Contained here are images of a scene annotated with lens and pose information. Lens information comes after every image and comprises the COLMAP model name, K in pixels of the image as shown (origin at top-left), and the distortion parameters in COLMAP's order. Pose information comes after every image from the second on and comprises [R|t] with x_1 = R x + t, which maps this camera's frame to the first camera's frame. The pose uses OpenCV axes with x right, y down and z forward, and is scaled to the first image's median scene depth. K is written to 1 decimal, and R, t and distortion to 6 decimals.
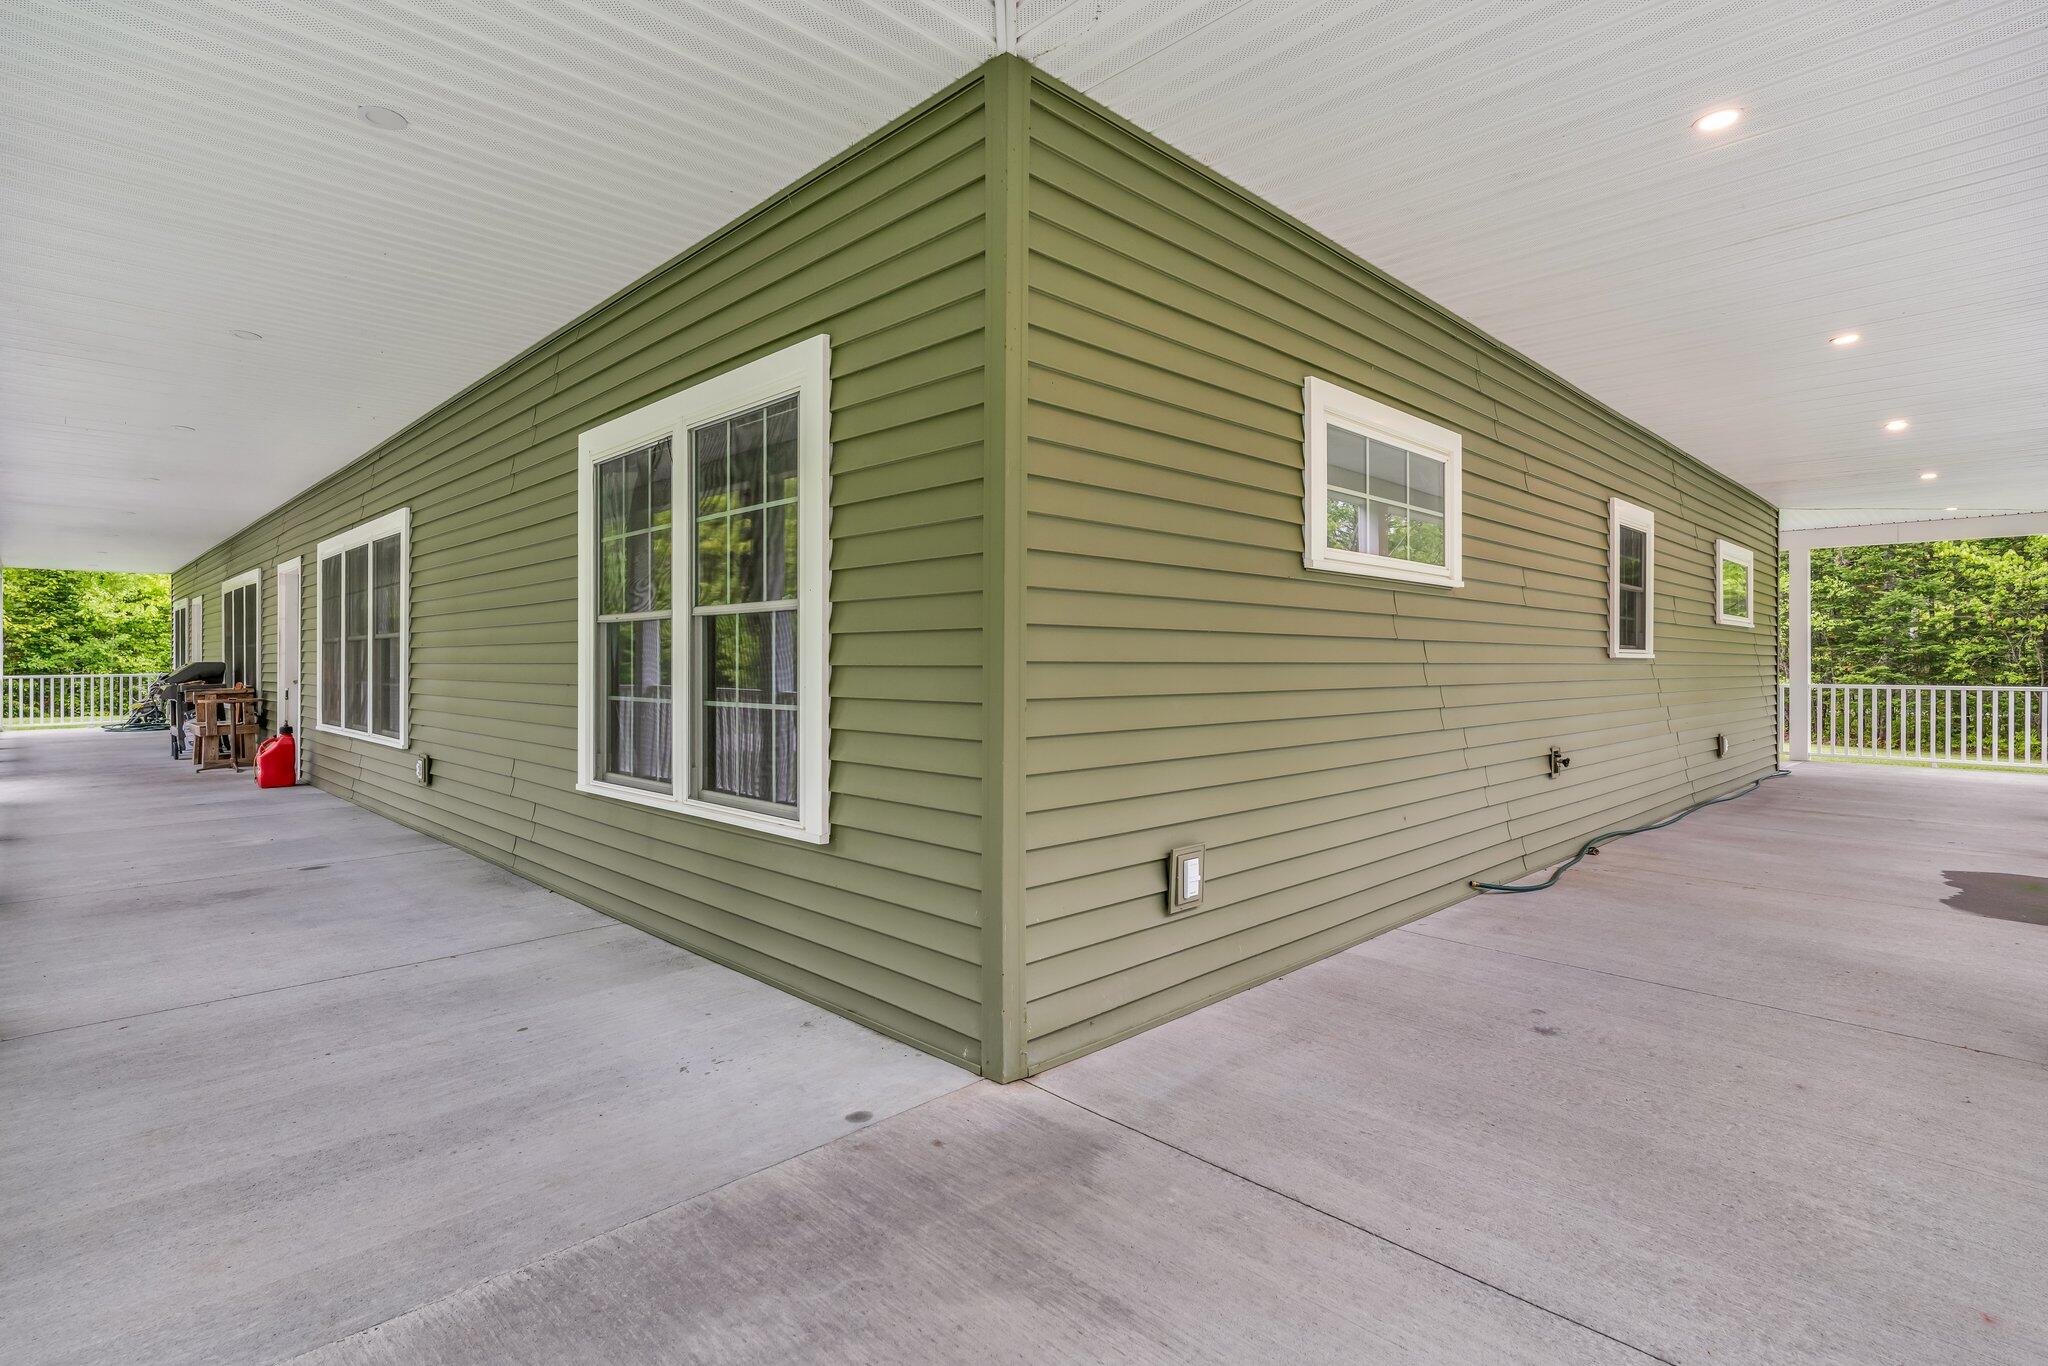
lens RADIAL K [[1013.3, 0, 1024.4], [0, 1013.3, 669.0], [0, 0, 1]] dist [-0.004926, -0.000977]
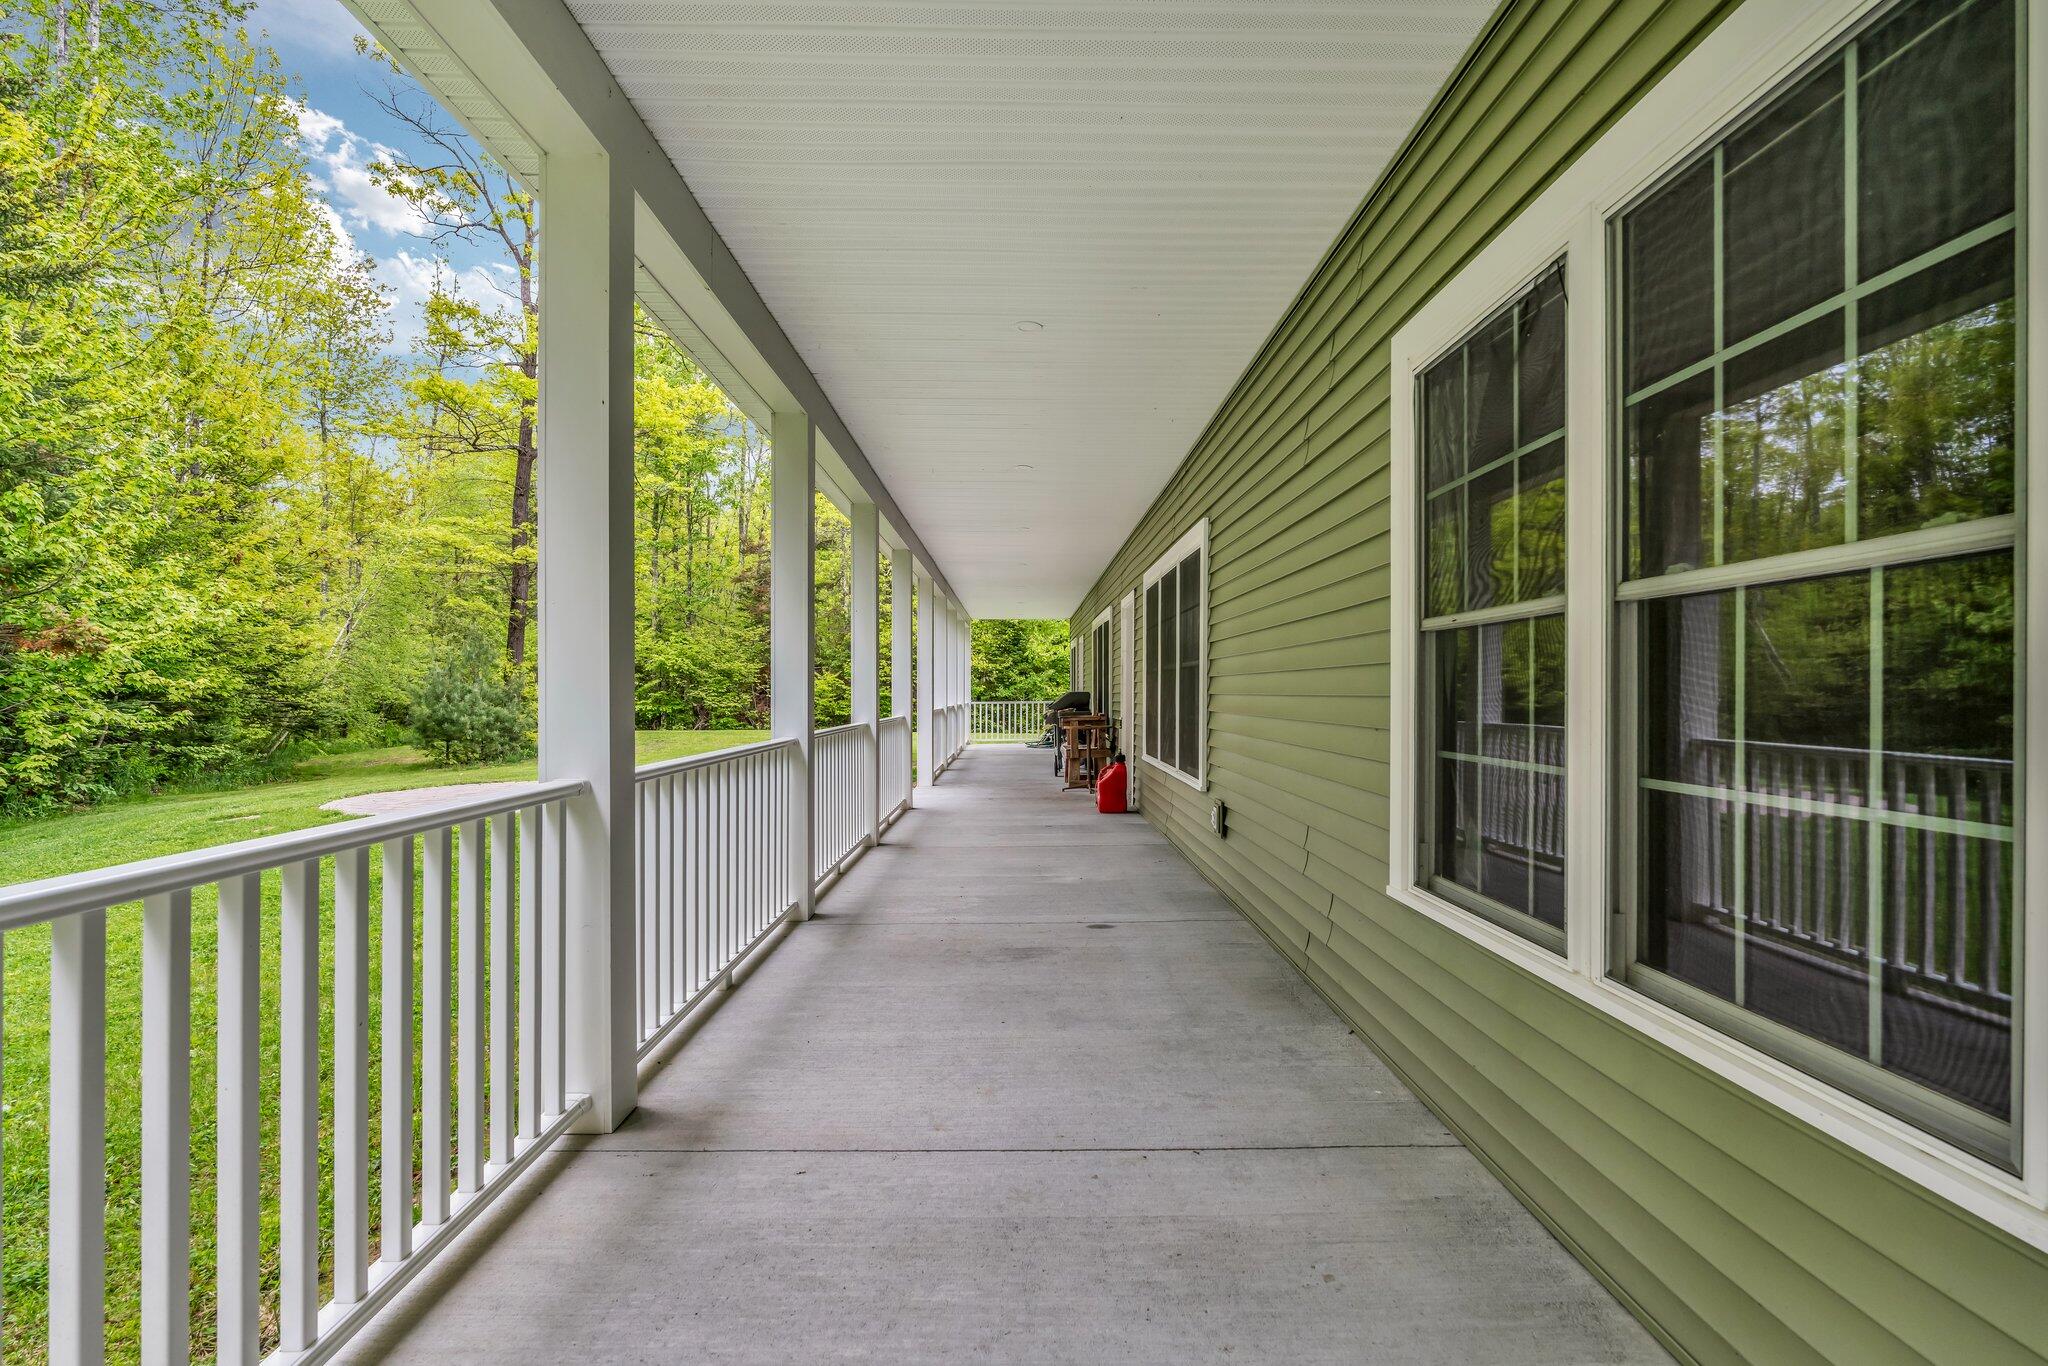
lens RADIAL K [[1013.3, 0, 1020.7], [0, 1013.3, 685.7], [0, 0, 1]] dist [-0.004926, -0.000977]
pose [[0.714481, -0.001705, -0.699653, -0.108193], [-0.007821, 0.999915, -0.010424, -0.002665], [0.699611, 0.012920, 0.714407, 0.255933]]
